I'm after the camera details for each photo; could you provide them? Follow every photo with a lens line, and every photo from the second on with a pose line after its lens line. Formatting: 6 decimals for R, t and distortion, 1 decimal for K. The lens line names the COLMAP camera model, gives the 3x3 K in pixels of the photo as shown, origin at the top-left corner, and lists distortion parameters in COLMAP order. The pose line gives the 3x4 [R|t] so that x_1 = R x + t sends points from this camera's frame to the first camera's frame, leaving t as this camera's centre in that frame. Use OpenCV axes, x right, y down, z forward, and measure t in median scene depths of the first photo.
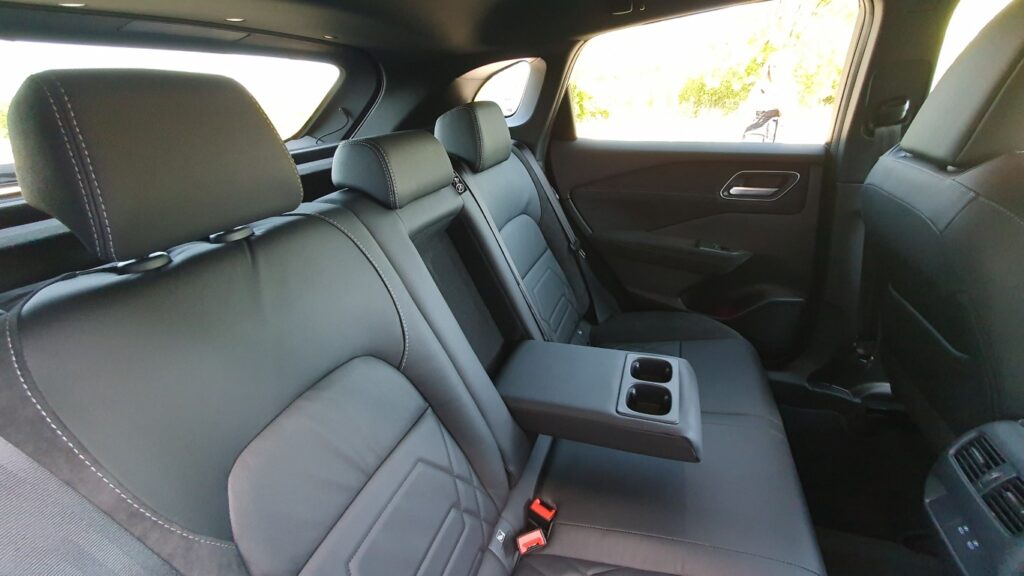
lens RADIAL K [[402.1, 0, 512.0], [0, 402.1, 288.0], [0, 0, 1]] dist [-0.000655, 0.004487]
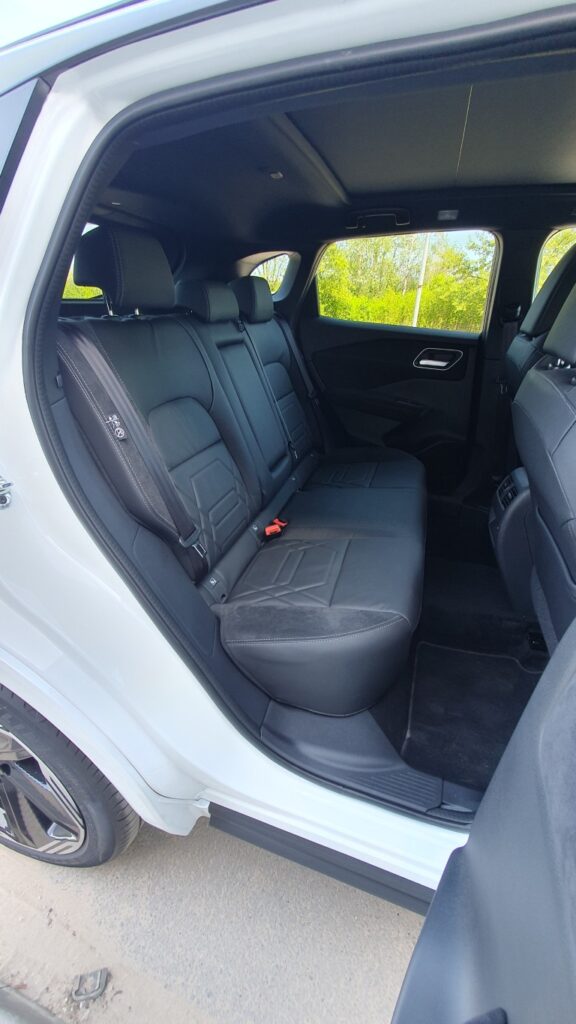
lens RADIAL K [[402.1, 0, 288.0], [0, 402.1, 512.0], [0, 0, 1]] dist [-0.000655, 0.004487]
pose [[0.993287, 0.068237, 0.093402, -0.033891], [-0.071515, 0.996919, 0.032208, 0.302117], [-0.090916, -0.038671, 0.995107, -0.449881]]
